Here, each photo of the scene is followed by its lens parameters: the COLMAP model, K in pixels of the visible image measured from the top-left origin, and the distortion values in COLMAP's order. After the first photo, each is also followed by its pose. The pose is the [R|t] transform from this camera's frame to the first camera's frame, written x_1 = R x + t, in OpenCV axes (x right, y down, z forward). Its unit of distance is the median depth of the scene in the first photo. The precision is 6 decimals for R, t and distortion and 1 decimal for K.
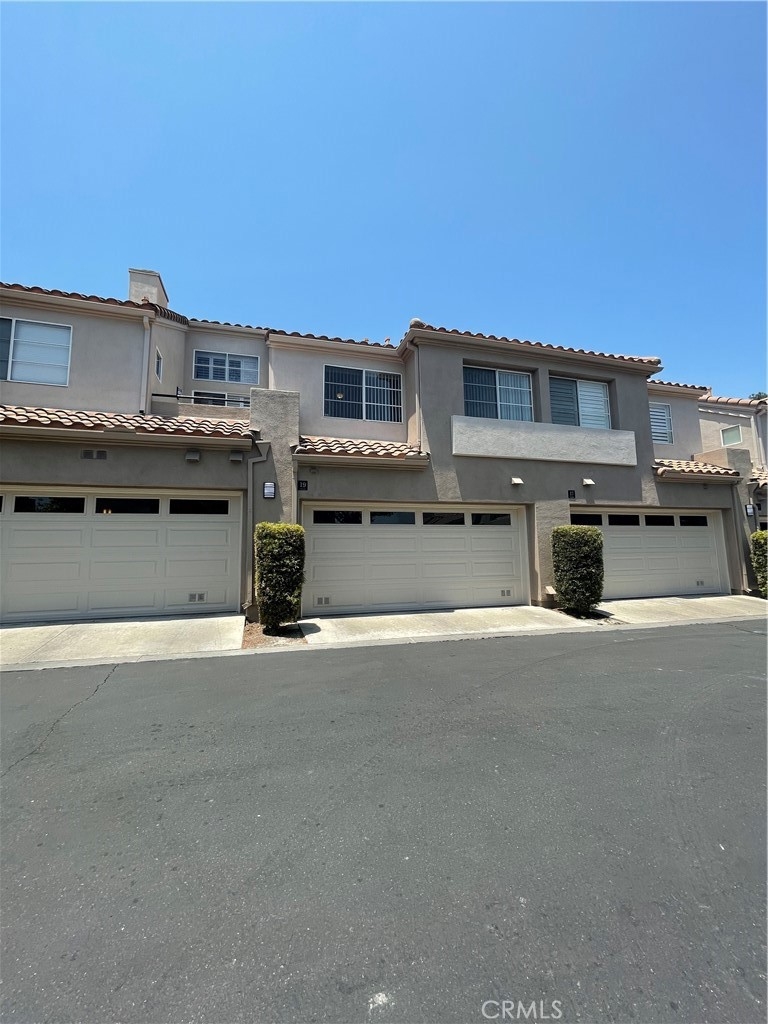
lens RADIAL K [[371.2, 0, 384.0], [0, 371.2, 512.0], [0, 0, 1]] dist [-0.000985, 0.000065]
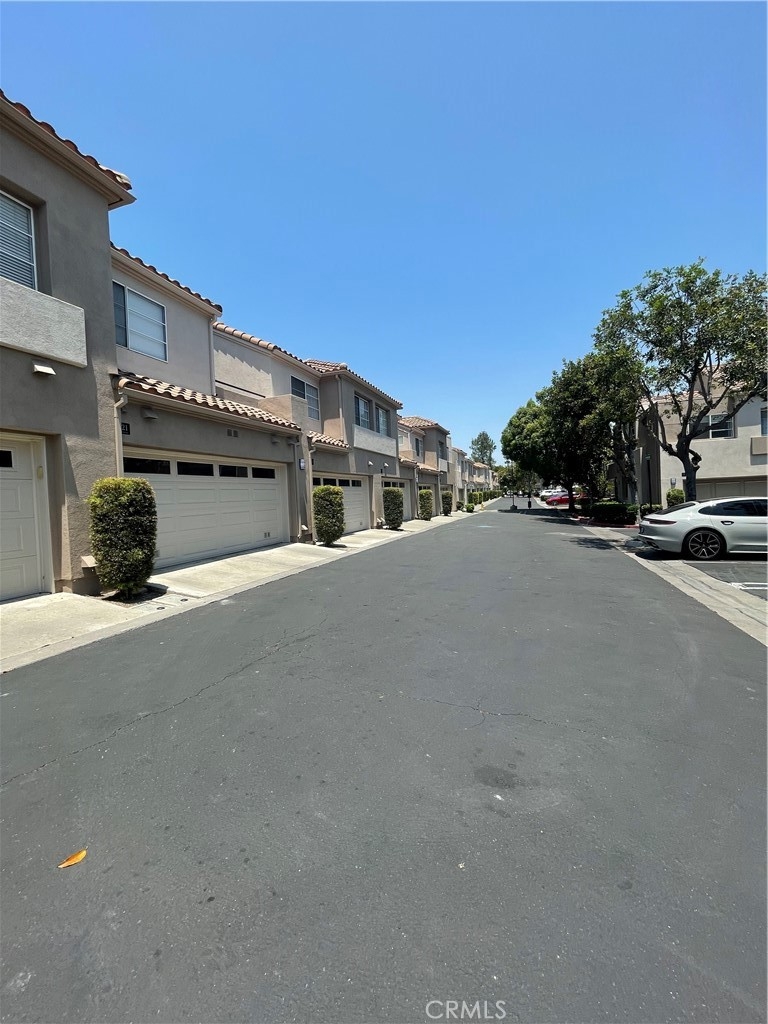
lens RADIAL K [[414.5, 0, 379.9], [0, 414.5, 505.3], [0, 0, 1]] dist [-0.001935, 0.000756]
pose [[0.580257, -0.029428, 0.813901, -1.363333], [-0.043537, 0.996797, 0.067080, -0.014898], [-0.813269, -0.074358, 0.577118, -0.263216]]
